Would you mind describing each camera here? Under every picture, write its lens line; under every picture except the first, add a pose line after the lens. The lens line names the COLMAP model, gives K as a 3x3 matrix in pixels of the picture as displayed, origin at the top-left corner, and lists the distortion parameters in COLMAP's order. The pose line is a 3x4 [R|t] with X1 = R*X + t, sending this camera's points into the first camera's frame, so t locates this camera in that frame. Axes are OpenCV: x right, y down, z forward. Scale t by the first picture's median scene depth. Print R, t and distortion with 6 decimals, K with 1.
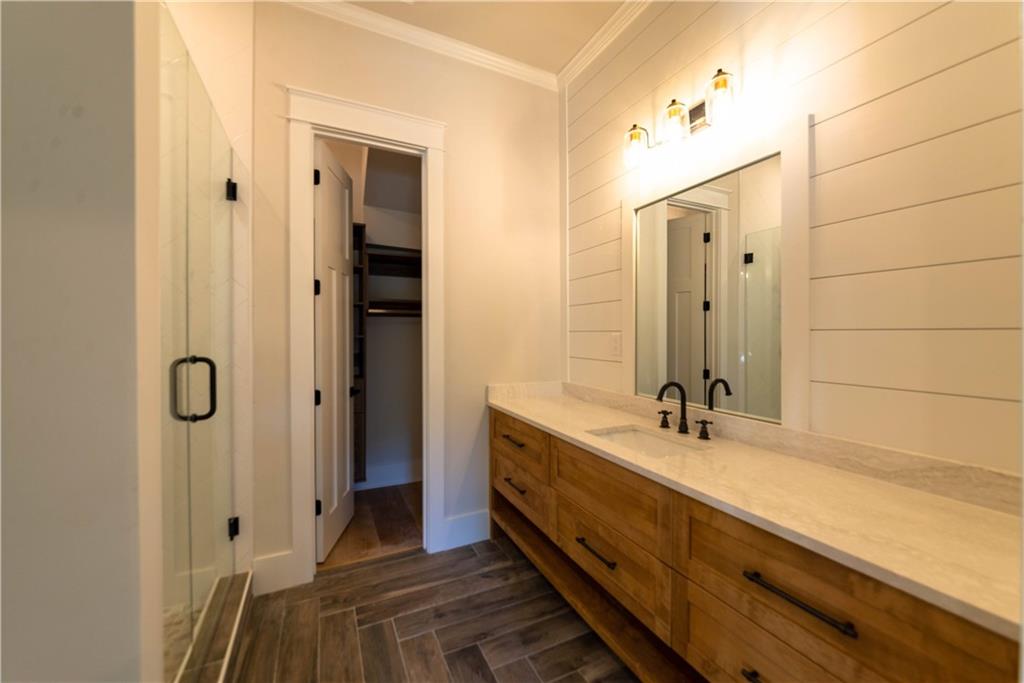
lens RADIAL K [[388.0, 0, 511.3], [0, 388.0, 338.0], [0, 0, 1]] dist [-0.006275, -0.000102]
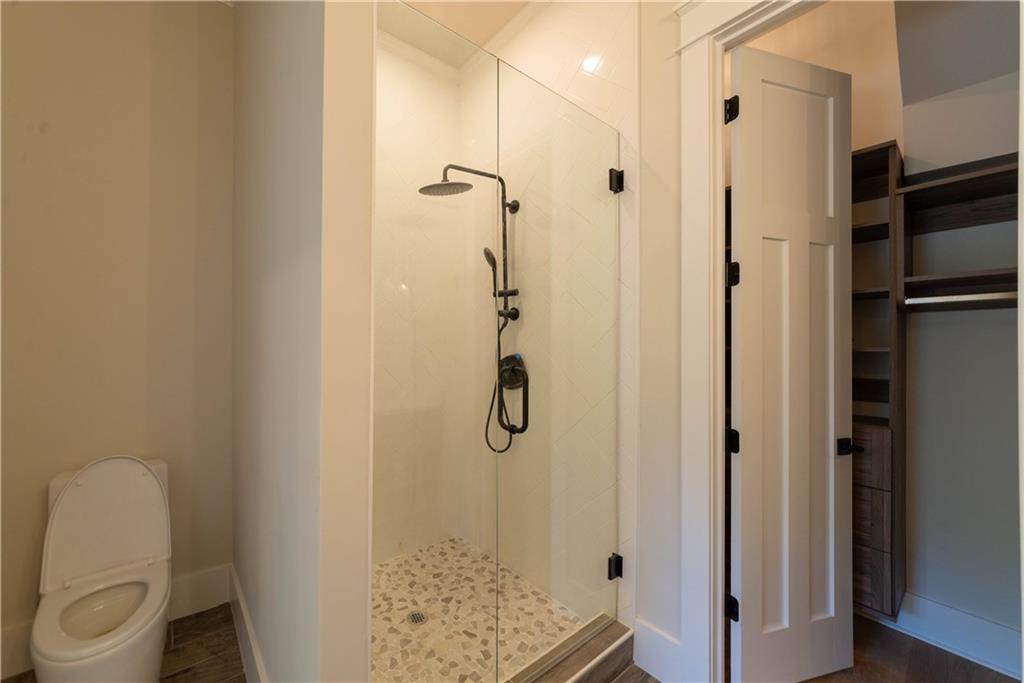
lens RADIAL K [[393.1, 0, 451.3], [0, 393.1, 349.7], [0, 0, 1]] dist [-0.000213, -0.000161]
pose [[0.162507, 0.003438, -0.986701, 0.094593], [-0.013138, 0.999913, 0.001320, 0.004694], [0.986620, 0.012749, 0.162538, 0.476978]]
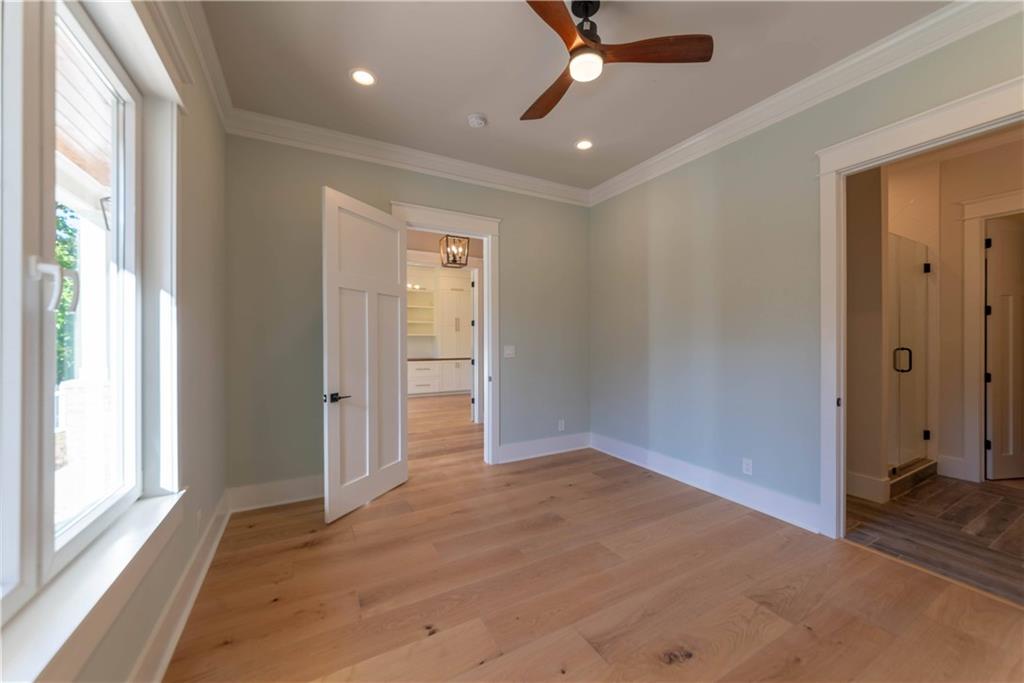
lens RADIAL K [[388.0, 0, 516.8], [0, 388.0, 339.9], [0, 0, 1]] dist [-0.006275, -0.000102]
pose [[0.053792, 0.009545, -0.998507, 1.163385], [-0.002444, 0.999953, 0.009427, -0.016459], [0.998549, 0.001933, 0.053813, -1.238130]]
